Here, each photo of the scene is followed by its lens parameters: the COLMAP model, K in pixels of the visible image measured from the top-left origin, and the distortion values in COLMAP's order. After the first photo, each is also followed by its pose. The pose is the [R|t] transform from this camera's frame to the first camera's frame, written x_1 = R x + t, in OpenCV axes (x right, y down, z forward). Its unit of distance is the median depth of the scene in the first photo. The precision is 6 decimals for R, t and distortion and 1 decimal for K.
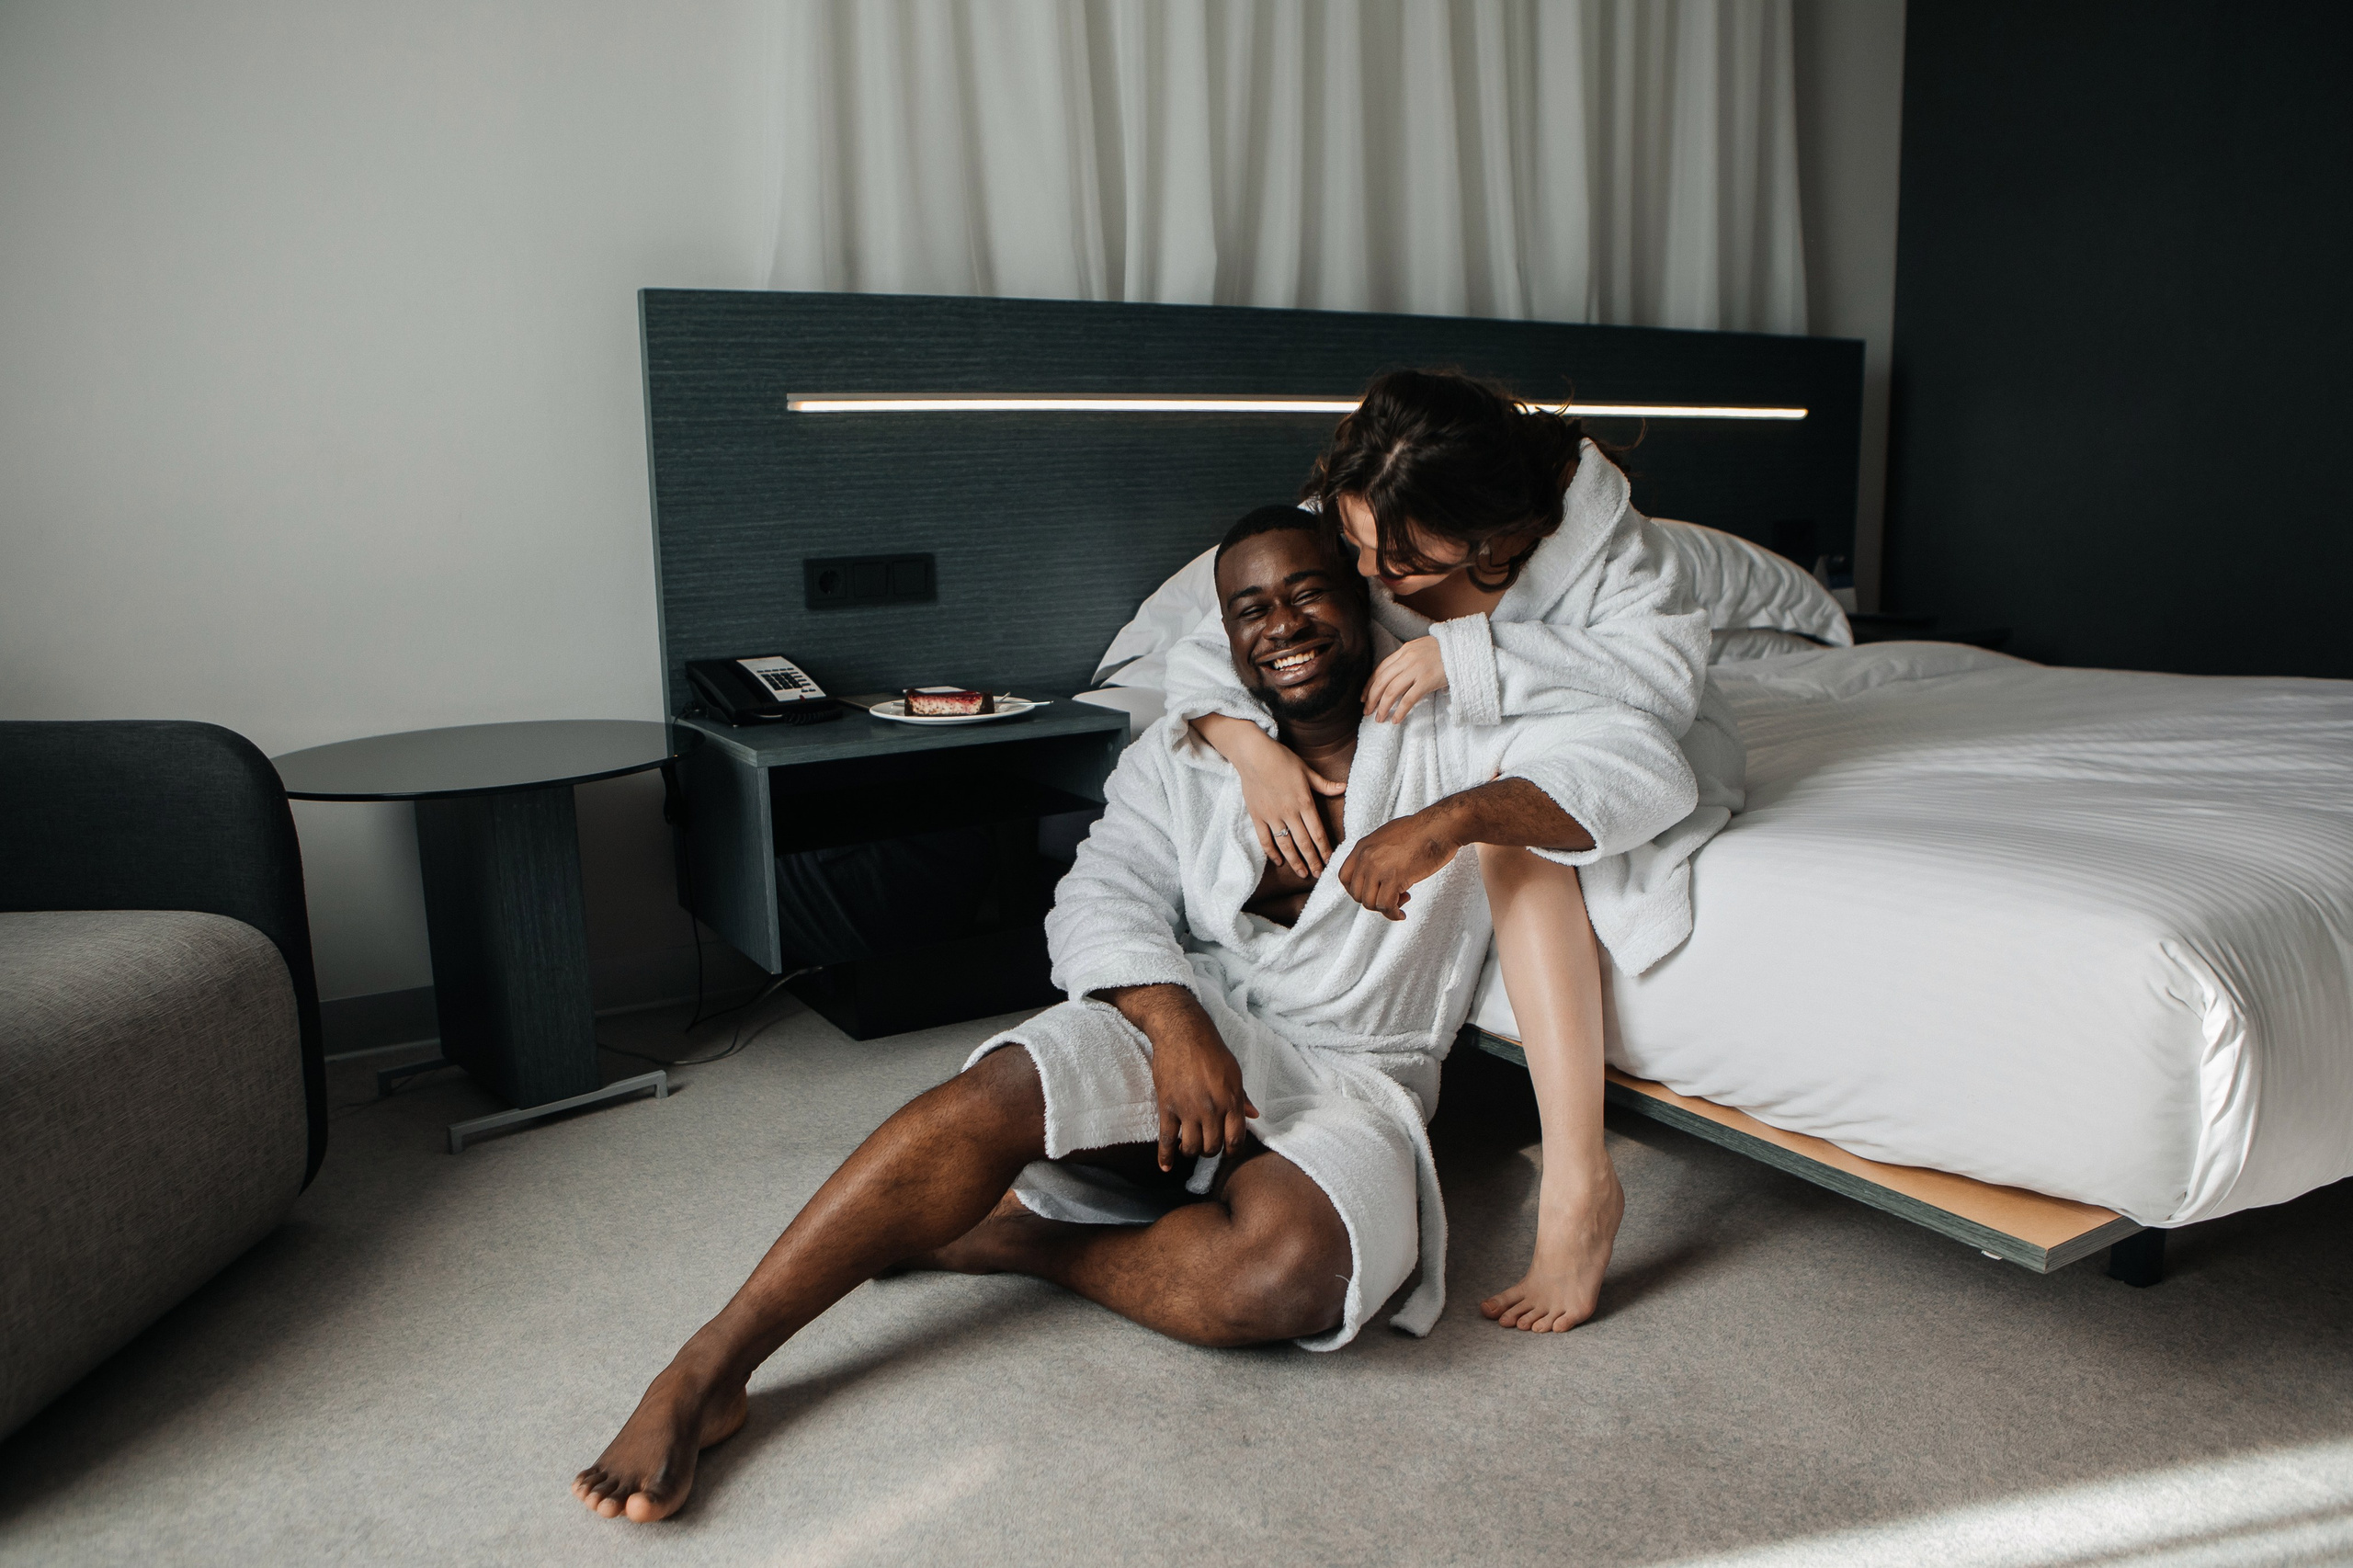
lens RADIAL K [[1562.4, 0, 1176.5], [0, 1562.4, 784.0], [0, 0, 1]] dist [-0.054903, -0.000775]
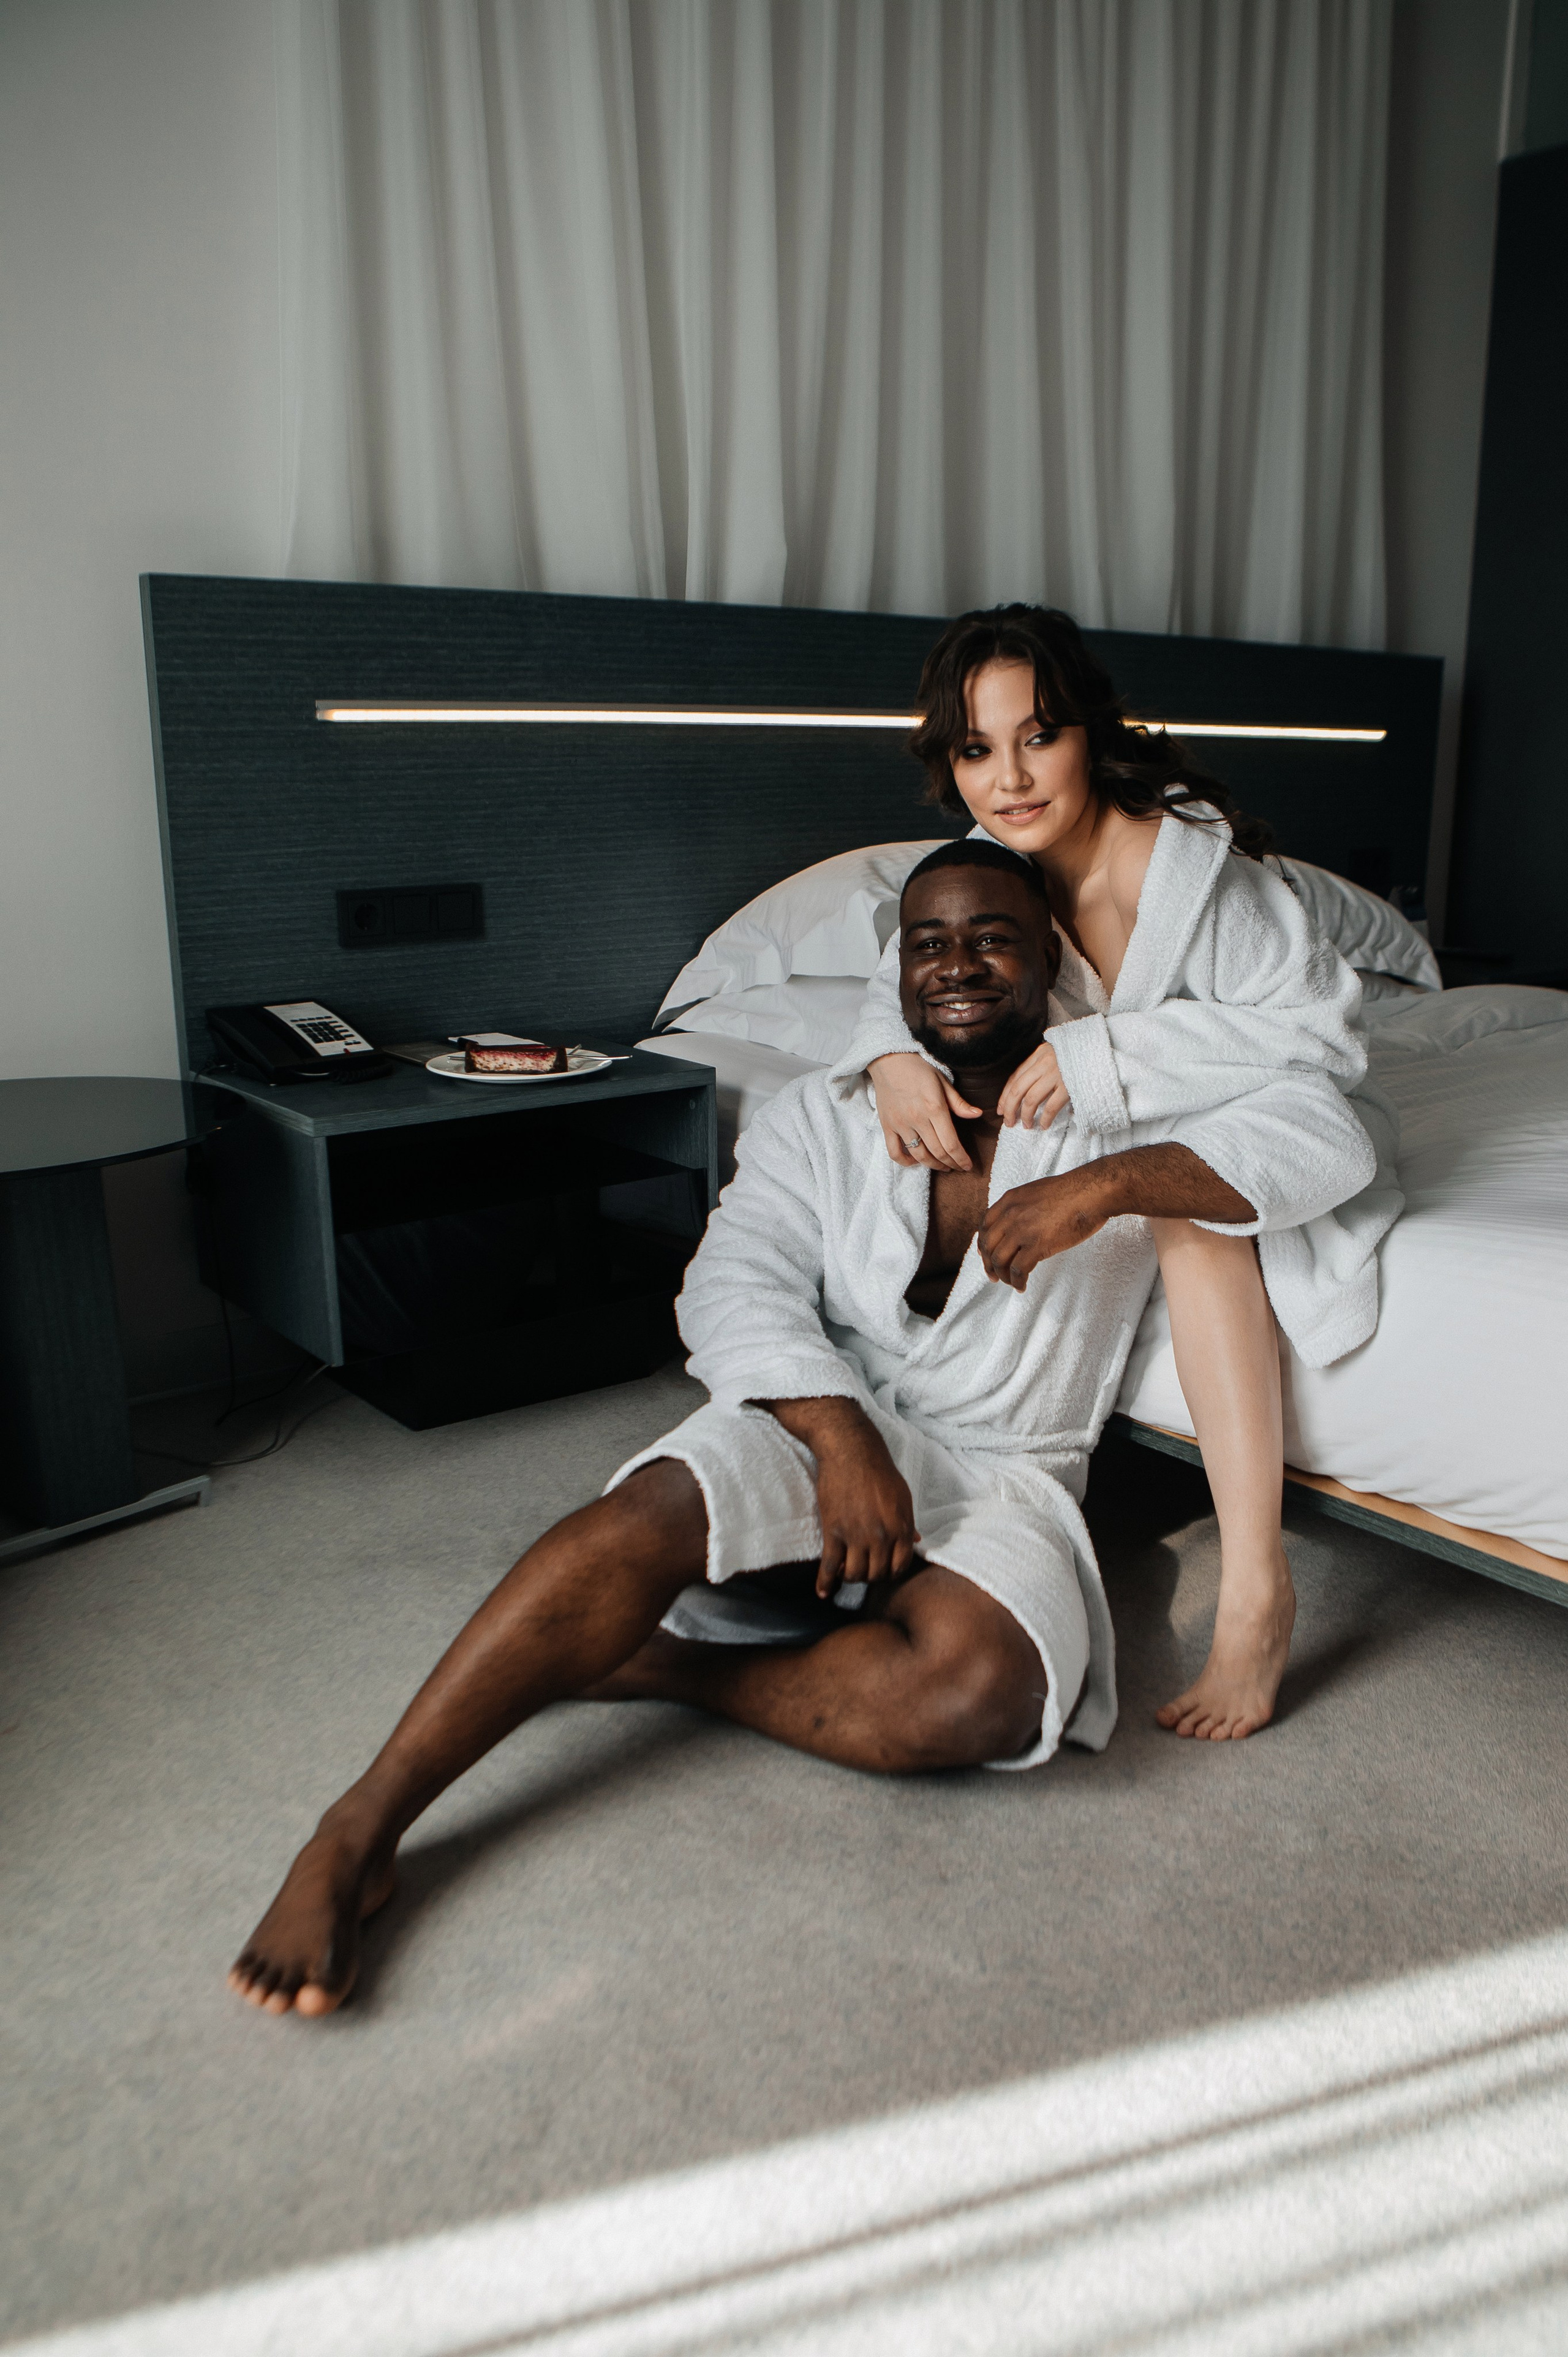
lens RADIAL K [[1684.3, 0, 784.0], [0, 1684.3, 1178.5], [0, 0, 1]] dist [-0.029465, -0.041973]
pose [[0.992327, -0.009276, 0.123291, -0.155413], [0.001537, 0.998030, 0.062716, -0.059435], [-0.123630, -0.062046, 0.990387, 0.022085]]
